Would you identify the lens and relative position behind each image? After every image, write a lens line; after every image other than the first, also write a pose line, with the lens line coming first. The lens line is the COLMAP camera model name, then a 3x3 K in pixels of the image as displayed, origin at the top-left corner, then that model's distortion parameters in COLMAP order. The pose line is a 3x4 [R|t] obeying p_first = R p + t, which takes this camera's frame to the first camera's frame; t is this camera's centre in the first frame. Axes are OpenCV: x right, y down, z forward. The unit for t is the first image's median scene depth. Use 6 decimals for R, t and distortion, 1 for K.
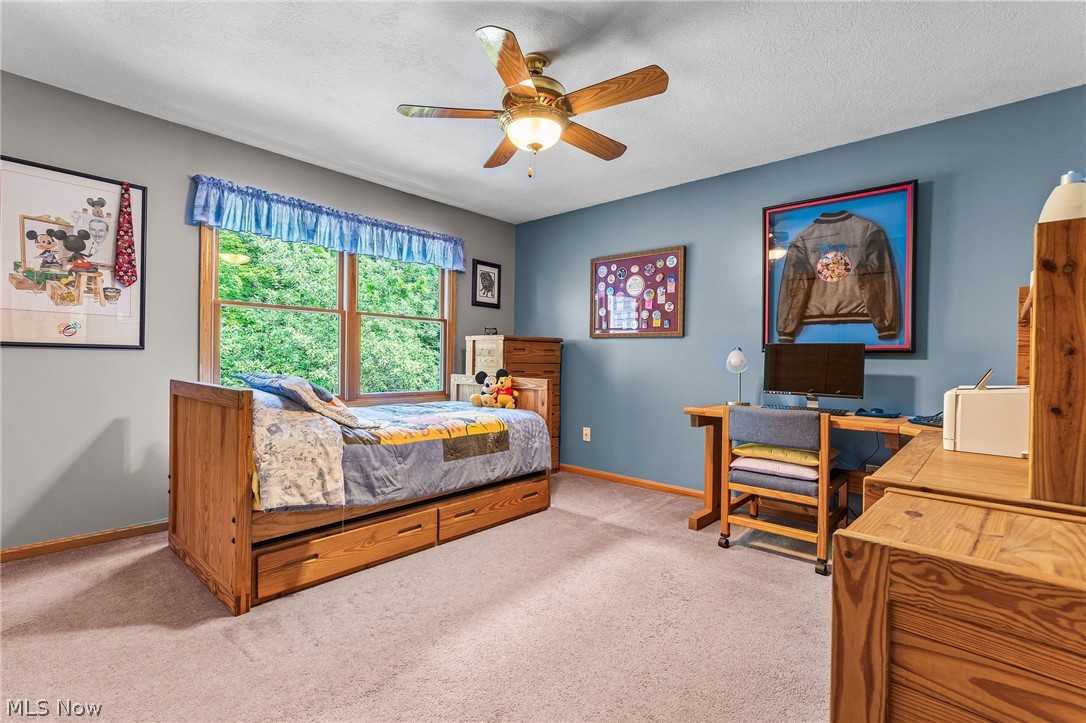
lens RADIAL K [[492.4, 0, 540.9], [0, 492.4, 359.2], [0, 0, 1]] dist [-0.007490, 0.002040]
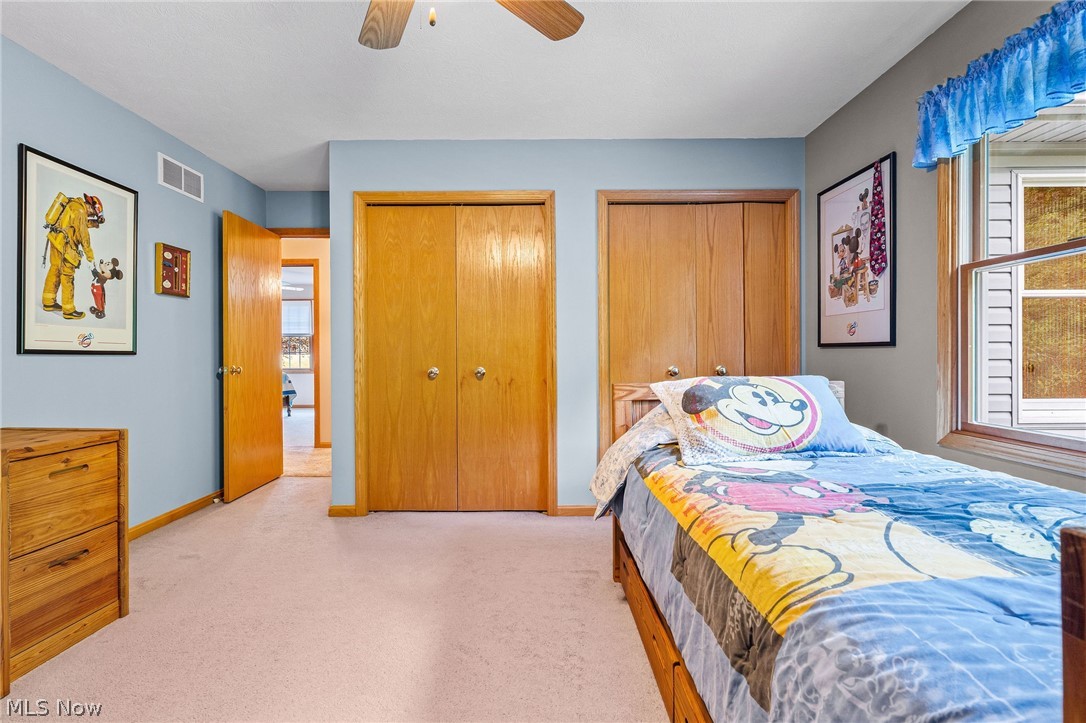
lens RADIAL K [[492.4, 0, 538.7], [0, 492.4, 361.9], [0, 0, 1]] dist [-0.007490, 0.002040]
pose [[-0.743268, -0.002873, -0.668988, 0.217780], [-0.009001, 0.999943, 0.005706, 0.008743], [0.668933, 0.010263, -0.743251, 1.297992]]
